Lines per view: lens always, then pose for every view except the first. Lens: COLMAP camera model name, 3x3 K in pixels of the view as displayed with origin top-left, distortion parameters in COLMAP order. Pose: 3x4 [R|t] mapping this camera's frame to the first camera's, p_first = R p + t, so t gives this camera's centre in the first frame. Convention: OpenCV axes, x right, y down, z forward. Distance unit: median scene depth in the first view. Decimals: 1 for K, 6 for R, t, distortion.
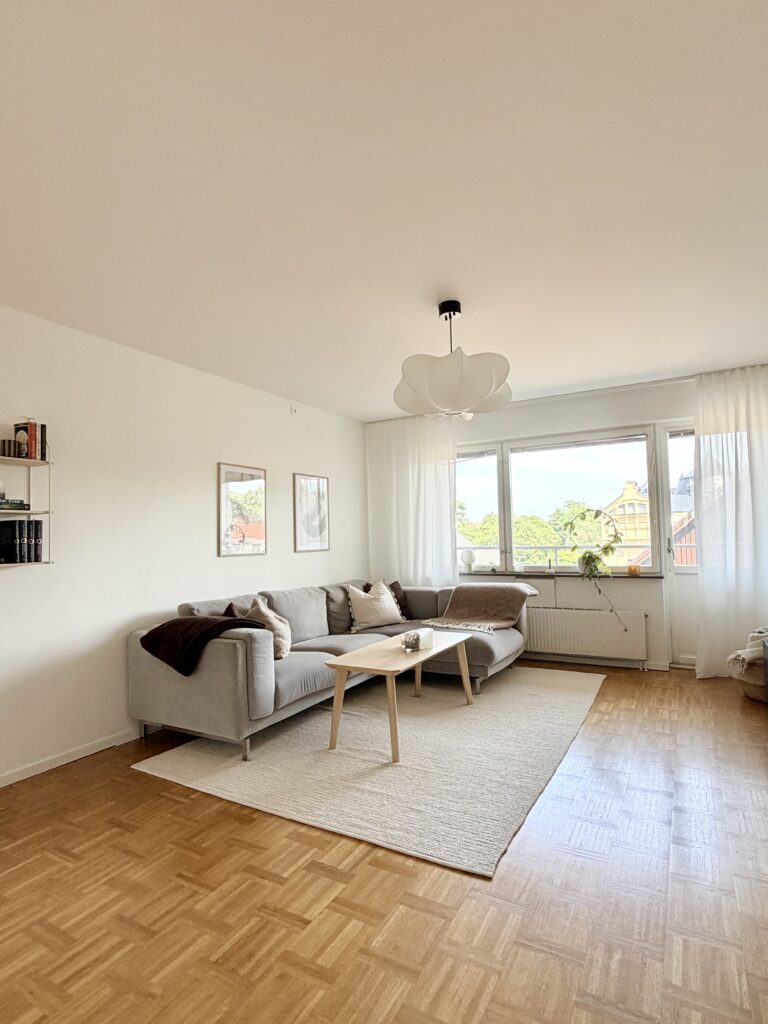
lens RADIAL K [[517.0, 0, 384.0], [0, 517.0, 512.0], [0, 0, 1]] dist [-0.000317, -0.000062]
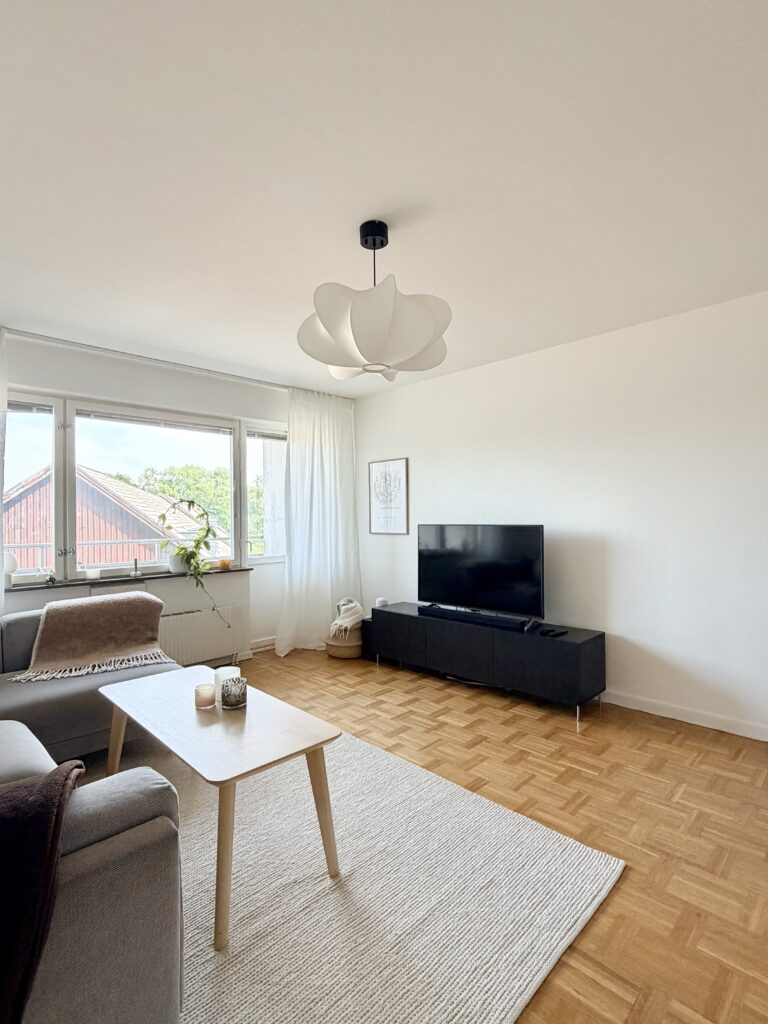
lens RADIAL K [[491.9, 0, 384.0], [0, 491.9, 512.0], [0, 0, 1]] dist [-0.001571, -0.000358]
pose [[0.296798, 0.032028, 0.954403, -0.318689], [-0.038653, 0.999021, -0.021505, 0.021222], [-0.954158, -0.030508, 0.297745, 0.433172]]
